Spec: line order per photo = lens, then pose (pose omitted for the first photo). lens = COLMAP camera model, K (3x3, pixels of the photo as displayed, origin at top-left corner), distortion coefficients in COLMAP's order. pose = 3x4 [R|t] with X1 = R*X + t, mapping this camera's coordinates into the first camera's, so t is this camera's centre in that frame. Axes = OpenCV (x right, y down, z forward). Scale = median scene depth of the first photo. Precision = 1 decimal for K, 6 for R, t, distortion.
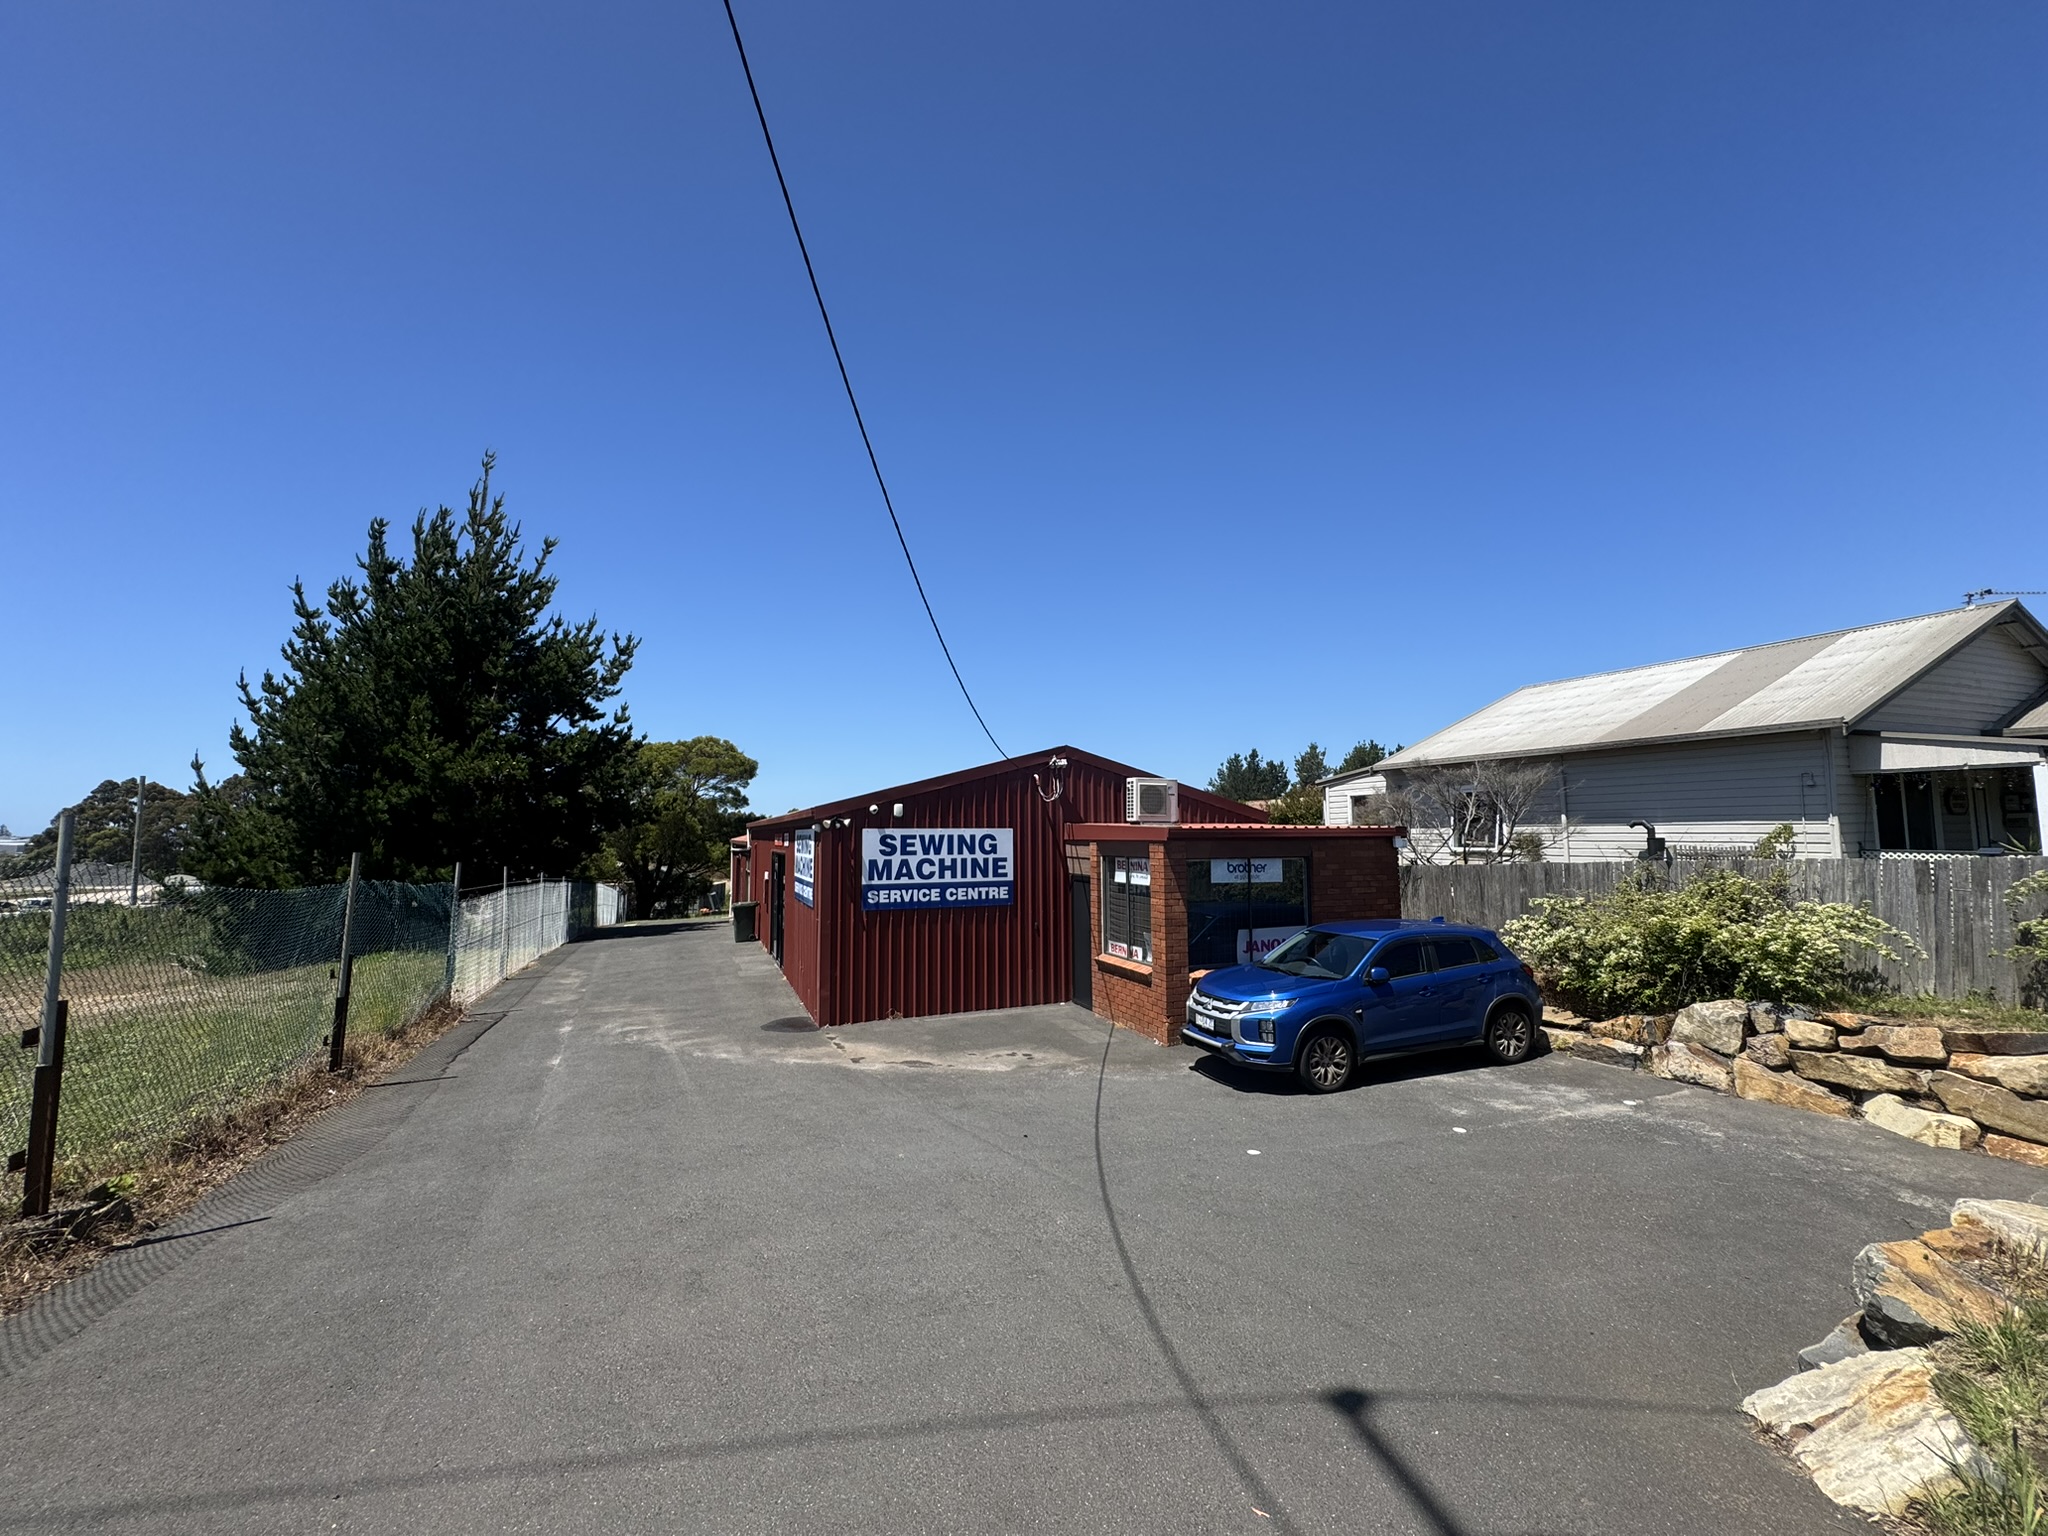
lens RADIAL K [[812.5, 0, 1024.0], [0, 812.5, 768.0], [0, 0, 1]] dist [0.000277, -0.000382]
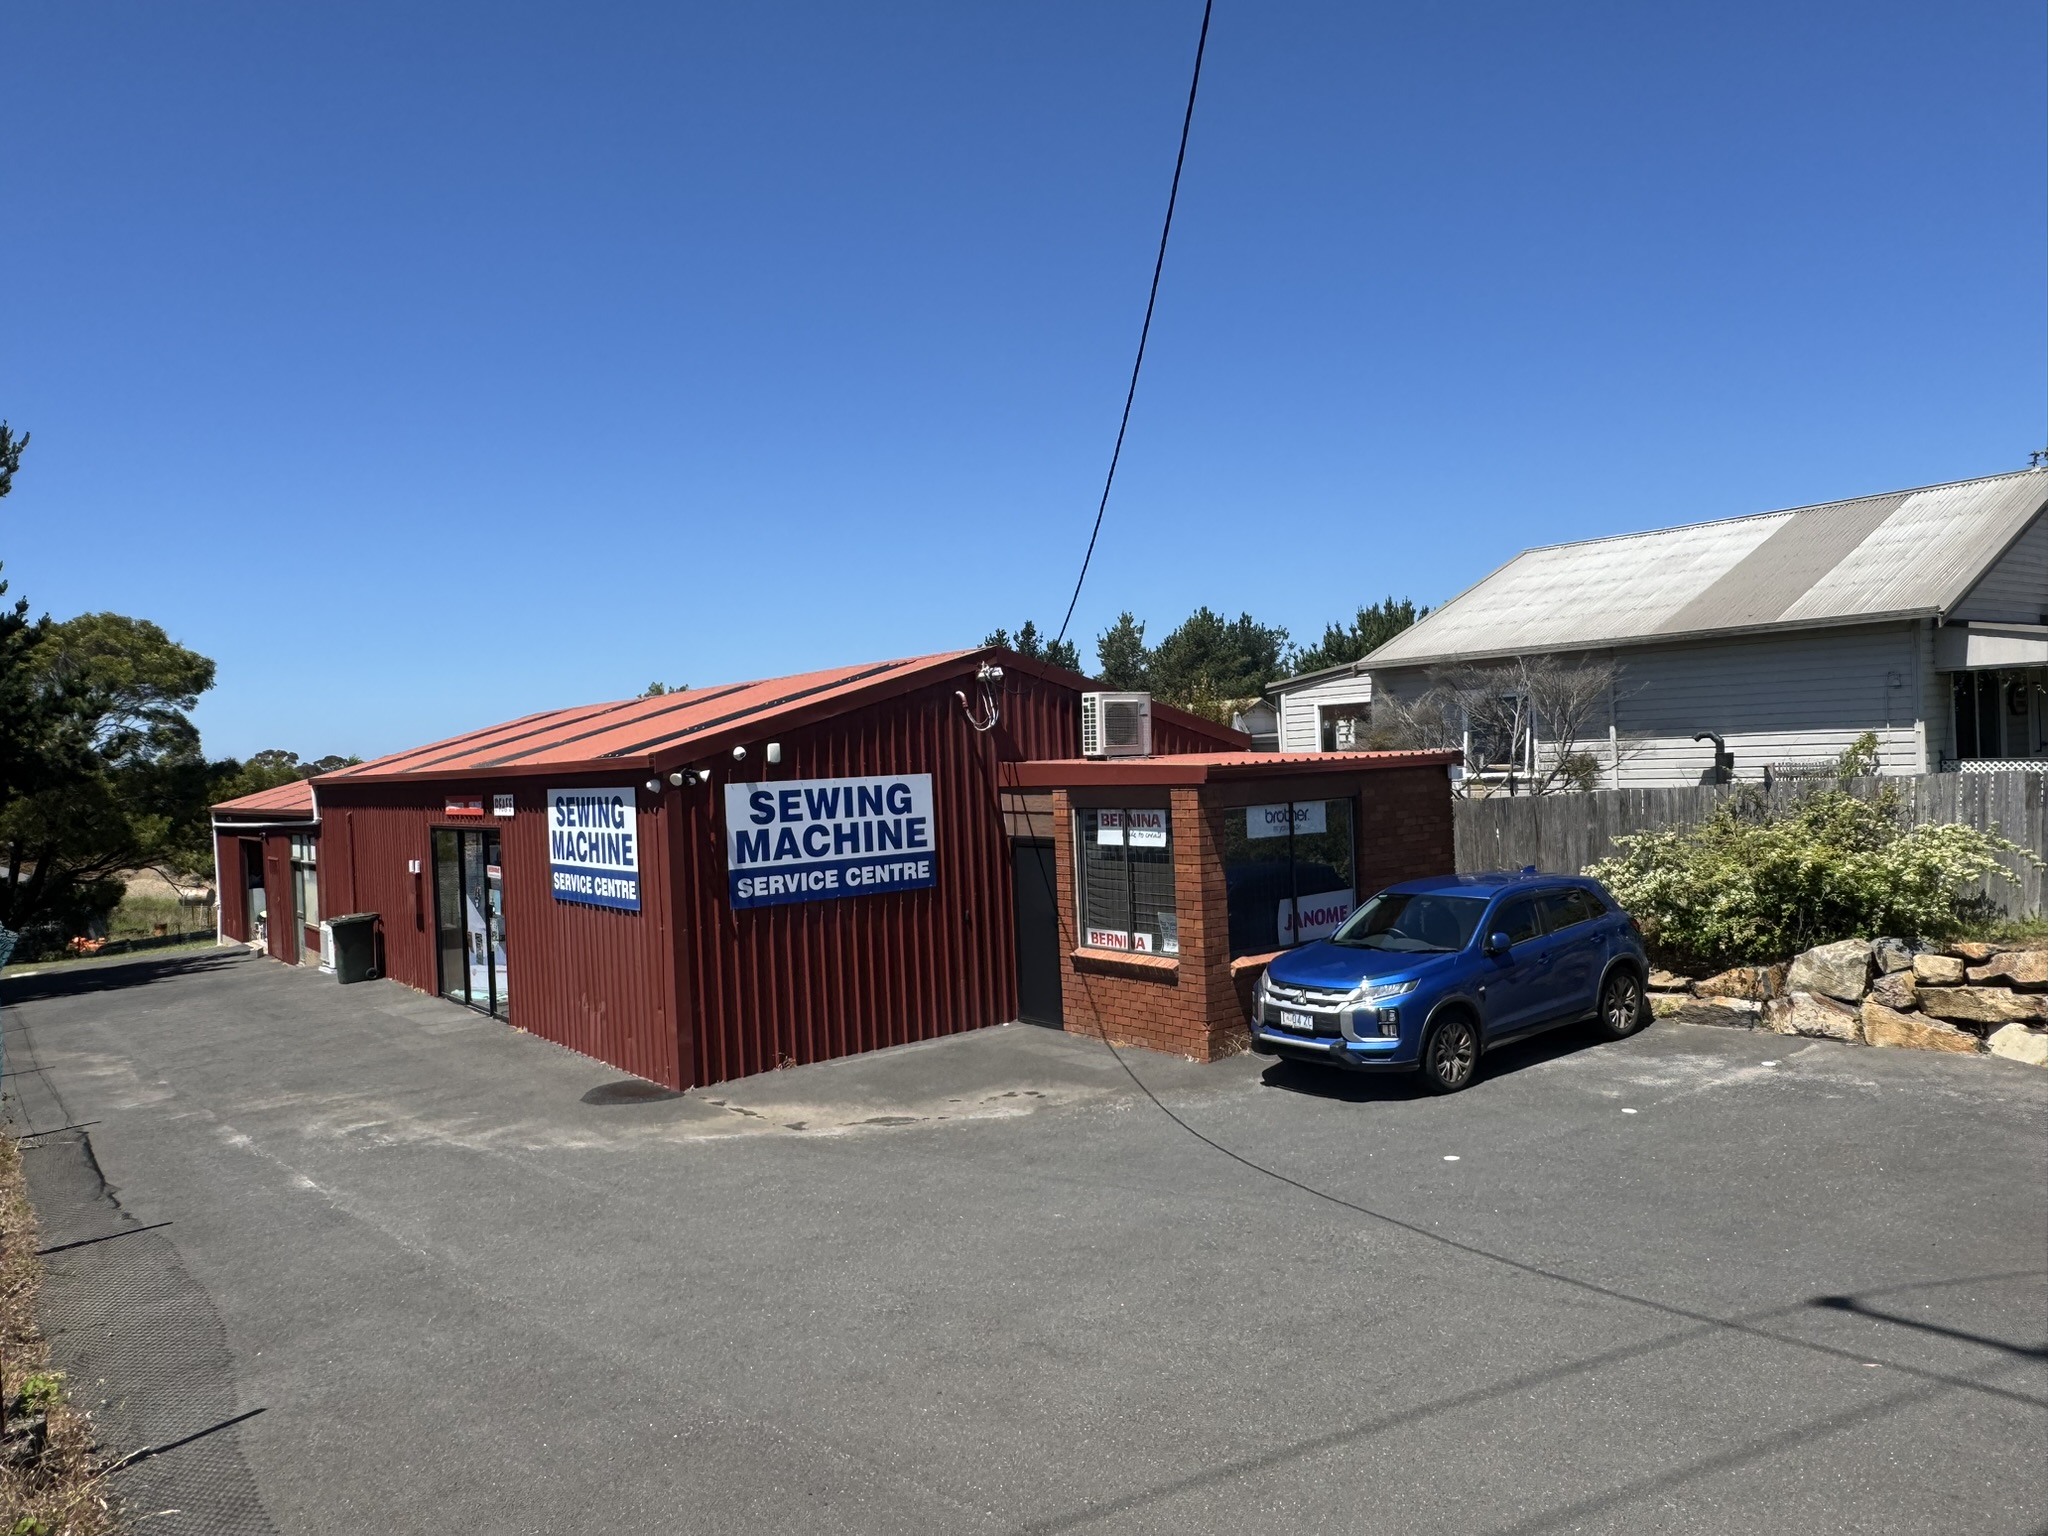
lens RADIAL K [[1358.2, 0, 1024.0], [0, 1358.2, 768.0], [0, 0, 1]] dist [0.000248, 0.003375]
pose [[0.959389, -0.039311, 0.279335, -0.295345], [0.015670, 0.996140, 0.086368, -0.029301], [-0.281652, -0.078483, 0.956302, -0.100223]]
